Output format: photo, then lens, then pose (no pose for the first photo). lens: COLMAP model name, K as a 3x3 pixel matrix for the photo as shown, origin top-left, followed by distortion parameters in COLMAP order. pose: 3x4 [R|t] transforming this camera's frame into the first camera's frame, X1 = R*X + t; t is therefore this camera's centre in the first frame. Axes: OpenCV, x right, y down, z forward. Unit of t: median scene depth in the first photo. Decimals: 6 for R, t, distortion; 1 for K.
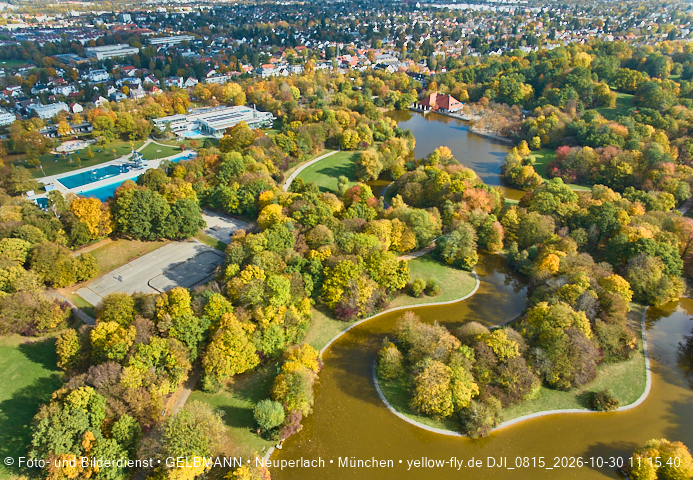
lens RADIAL K [[467.7, 0, 346.3], [0, 467.7, 242.6], [0, 0, 1]] dist [-0.045570, 0.023510]
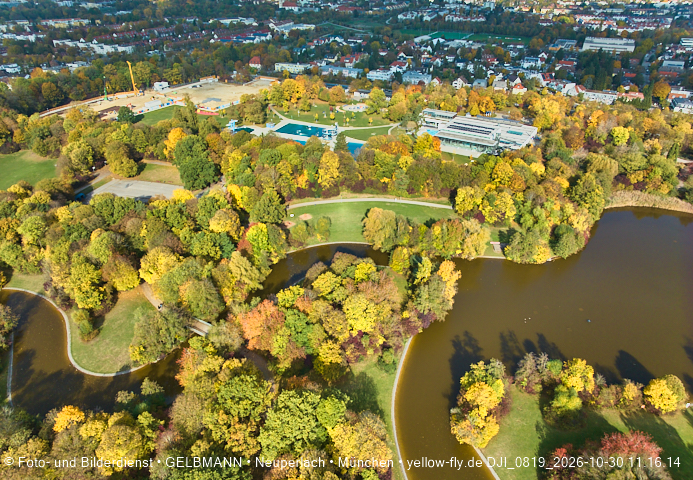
lens RADIAL K [[467.7, 0, 346.3], [0, 467.7, 242.6], [0, 0, 1]] dist [-0.045570, 0.023510]
pose [[0.340309, 0.492705, -0.800894, 0.451817], [-0.471135, 0.826451, 0.308237, -0.252246], [0.813770, 0.272433, 0.513379, 0.429187]]
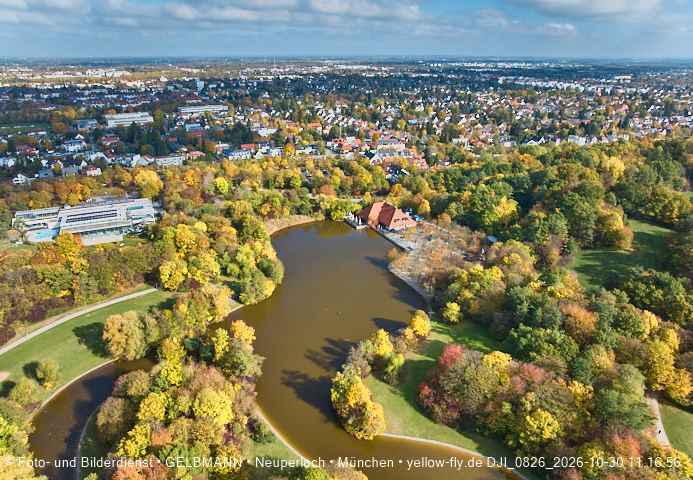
lens RADIAL K [[467.7, 0, 346.3], [0, 467.7, 242.6], [0, 0, 1]] dist [-0.045570, 0.023510]
pose [[0.974970, 0.096531, -0.200288, 0.329797], [-0.121811, 0.985517, -0.117974, -0.184296], [0.185999, 0.139418, 0.972608, 0.311085]]
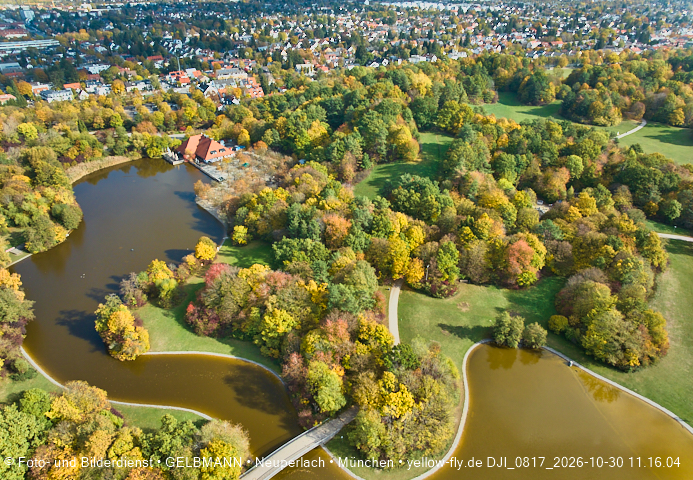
lens RADIAL K [[466.5, 0, 346.2], [0, 466.5, 243.4], [0, 0, 1]] dist [-0.040401, 0.014363]
pose [[0.999871, -0.000967, 0.016014, 0.465076], [0.000796, 0.999943, 0.010669, -0.179180], [-0.016023, -0.010655, 0.999815, 0.300067]]
